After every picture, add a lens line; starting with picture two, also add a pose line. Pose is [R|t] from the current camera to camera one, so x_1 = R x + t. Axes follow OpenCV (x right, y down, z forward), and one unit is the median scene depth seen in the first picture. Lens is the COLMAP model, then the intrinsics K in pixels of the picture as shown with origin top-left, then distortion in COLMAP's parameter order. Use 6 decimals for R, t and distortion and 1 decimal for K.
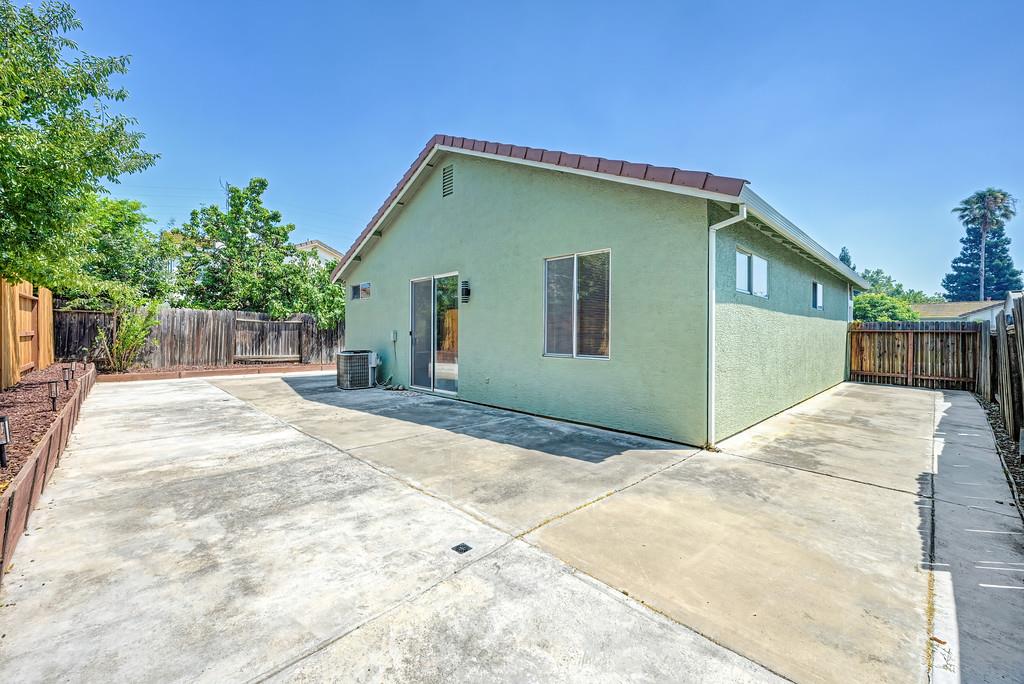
lens RADIAL K [[422.4, 0, 509.8], [0, 422.4, 331.3], [0, 0, 1]] dist [-0.000077, -0.000241]
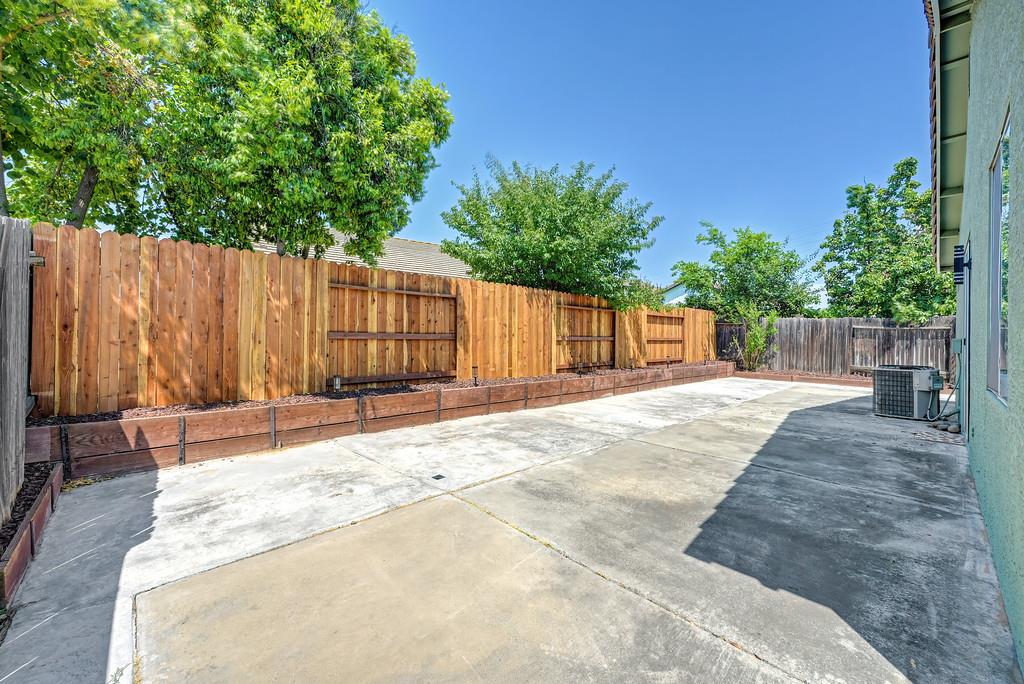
lens RADIAL K [[412.2, 0, 515.2], [0, 412.2, 328.2], [0, 0, 1]] dist [-0.001431, 0.000015]
pose [[-0.029136, -0.024839, -0.999267, 0.923763], [-0.009922, 0.999649, -0.024559, 0.017107], [0.999526, 0.009199, -0.029372, 0.904301]]
